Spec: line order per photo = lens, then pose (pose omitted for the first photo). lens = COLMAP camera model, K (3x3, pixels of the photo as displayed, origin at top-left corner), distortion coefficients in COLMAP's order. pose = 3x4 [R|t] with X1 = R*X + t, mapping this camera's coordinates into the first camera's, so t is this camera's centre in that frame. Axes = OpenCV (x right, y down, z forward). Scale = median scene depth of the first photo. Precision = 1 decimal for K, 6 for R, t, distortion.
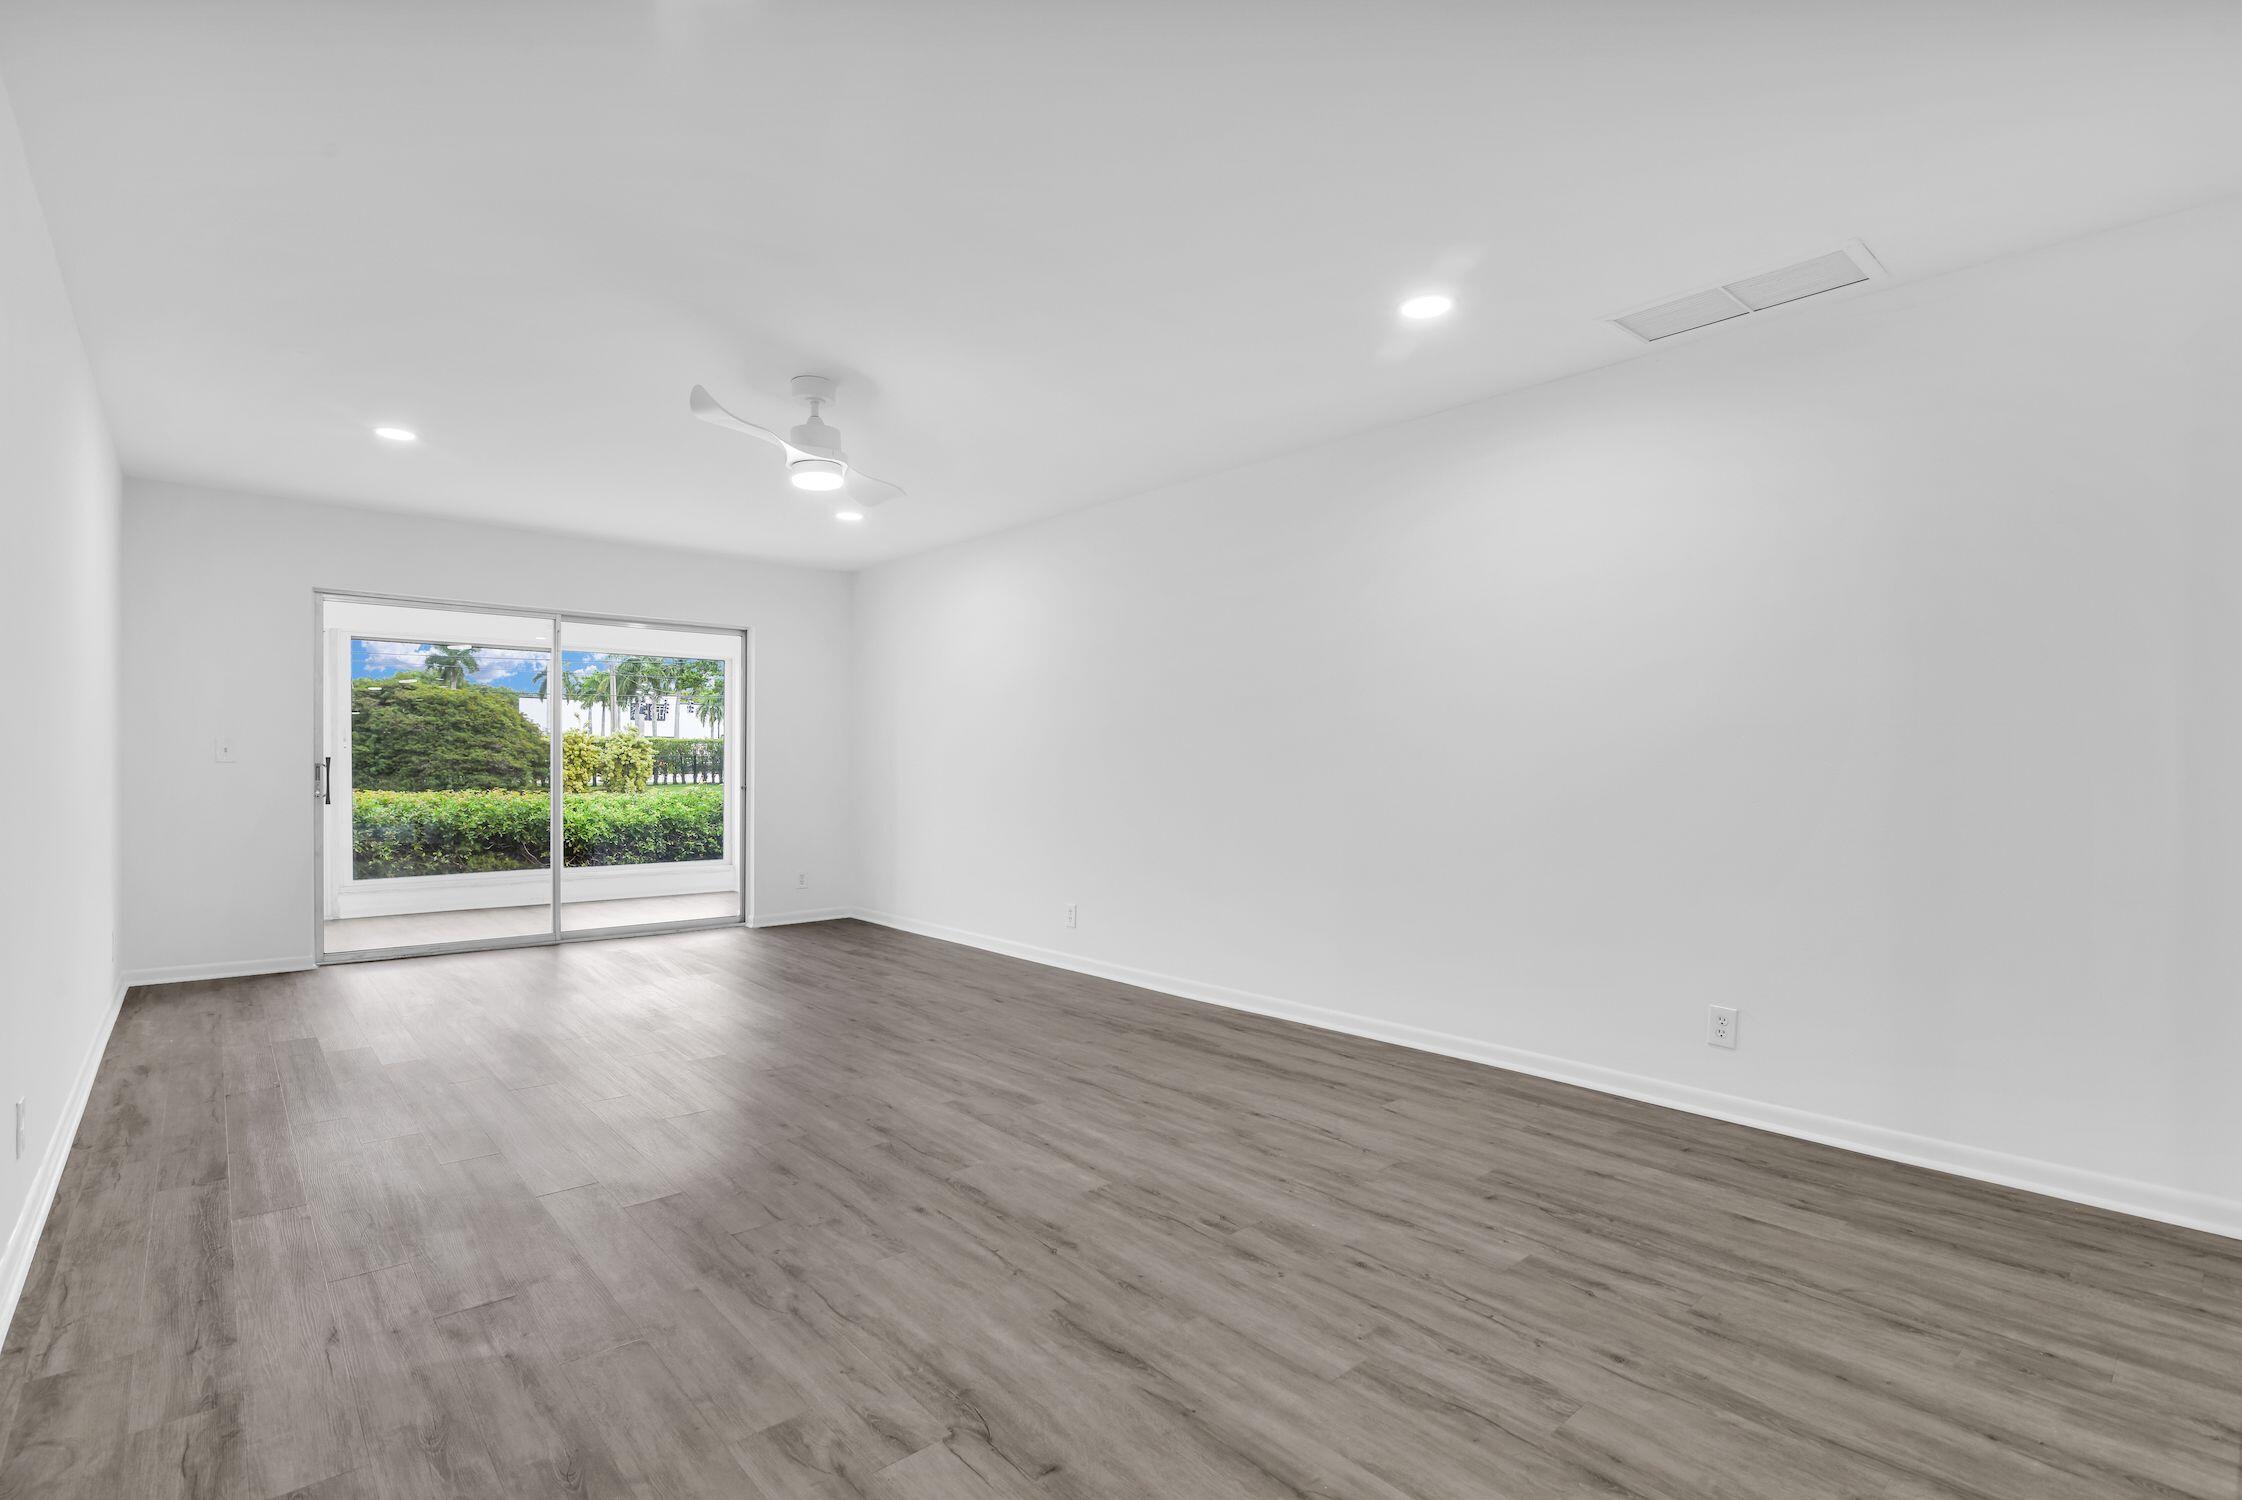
lens RADIAL K [[1041.4, 0, 1107.9], [0, 1041.4, 762.0], [0, 0, 1]] dist [-0.022472, 0.001221]
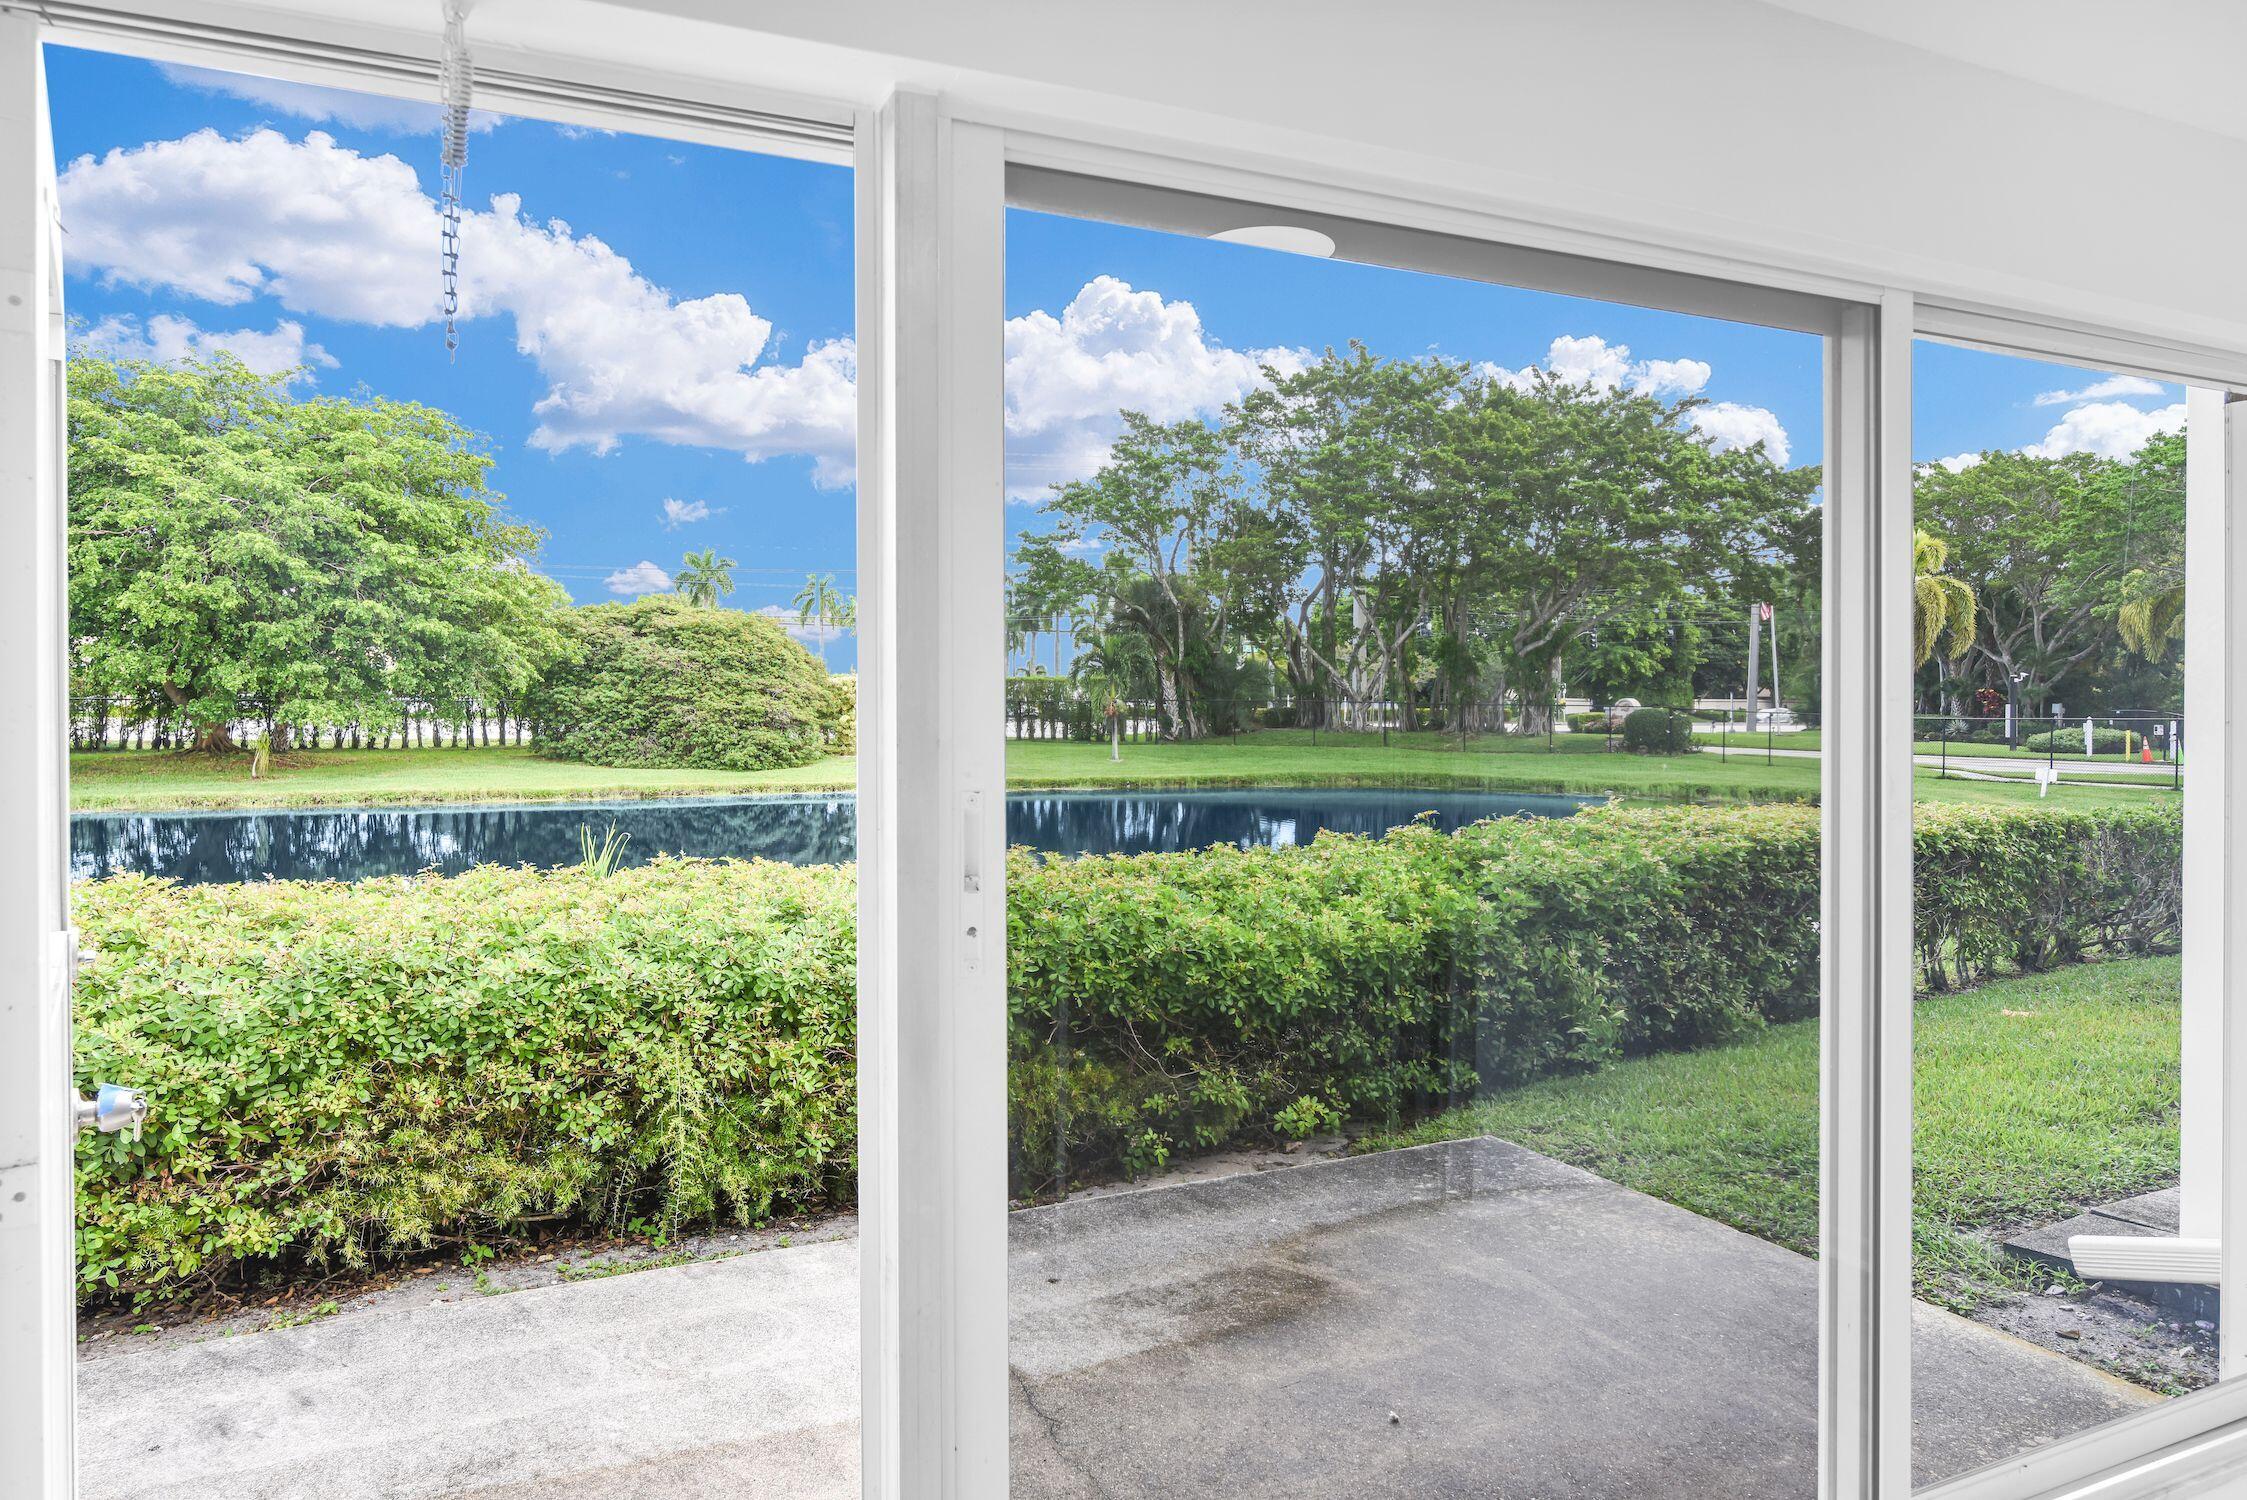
lens RADIAL K [[1357.6, 0, 1082.3], [0, 1357.6, 704.8], [0, 0, 1]] dist [0.003057, -0.004948]
pose [[0.959888, -0.001898, -0.280379, -0.118353], [0.003071, 0.999988, 0.003745, -0.008125], [0.280369, -0.004455, 0.959882, 0.144943]]
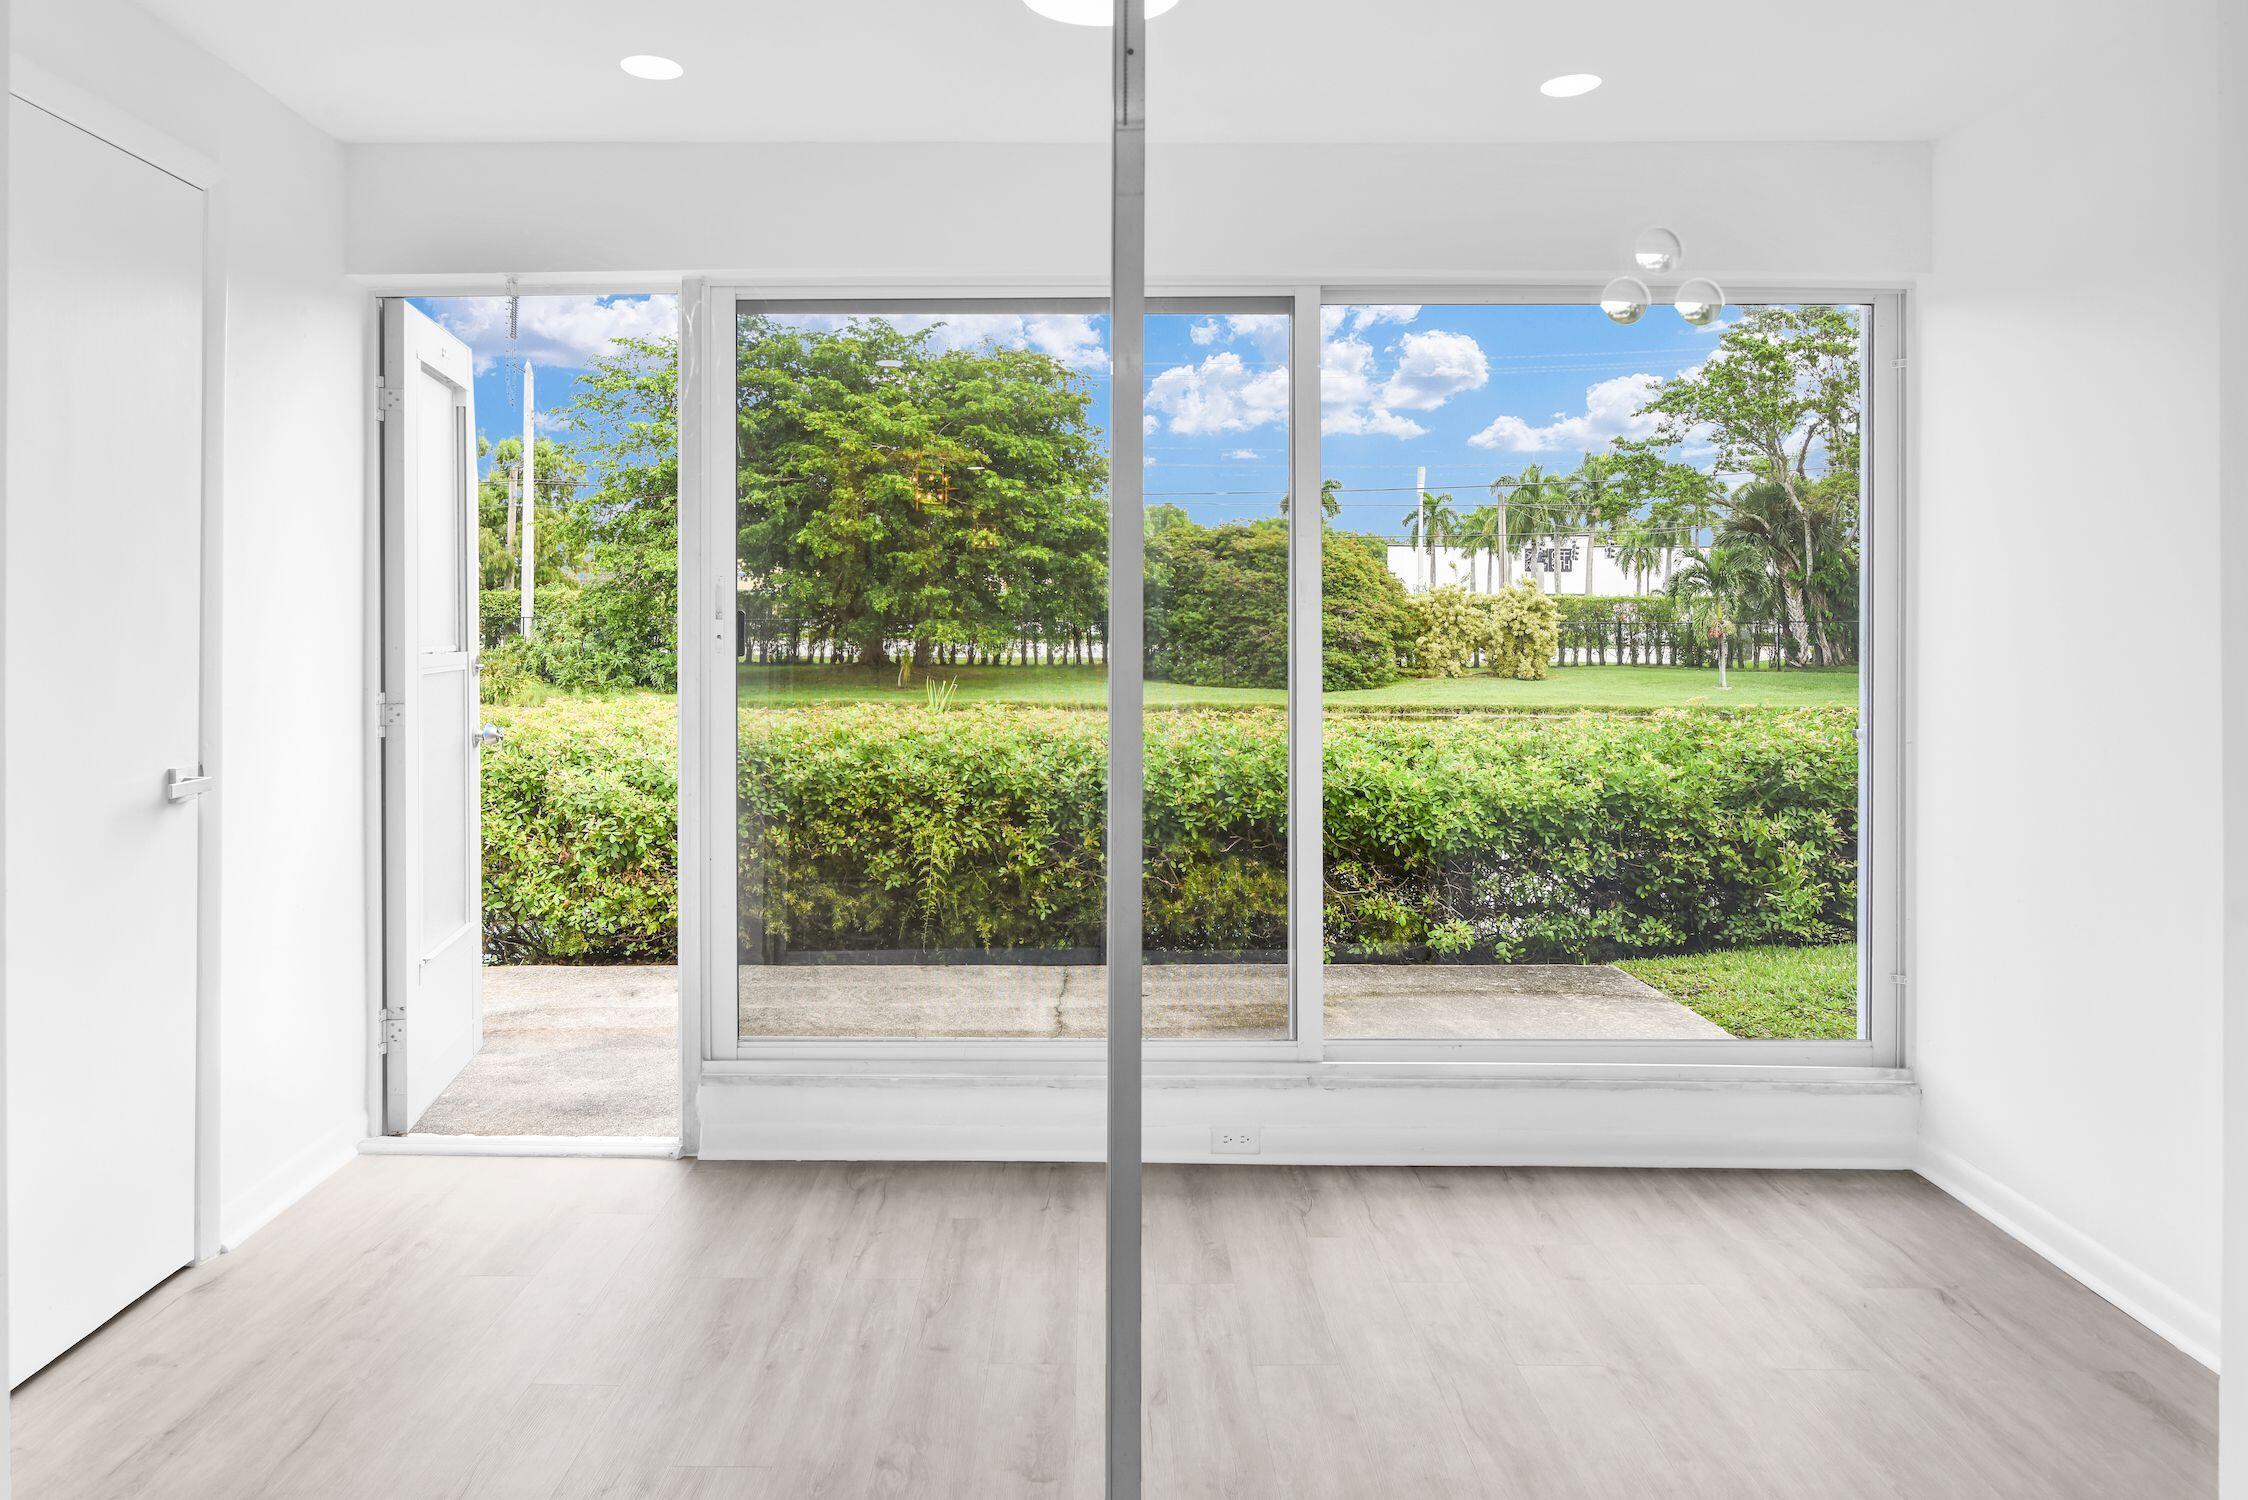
lens RADIAL K [[1444.5, 0, 1112.7], [0, 1444.5, 637.1], [0, 0, 1]] dist [0.001637, -0.004146]
pose [[0.758679, 0.002493, -0.651460, -0.060216], [0.001470, 0.999984, 0.005538, -0.002870], [0.651463, -0.005159, 0.758663, 0.128548]]
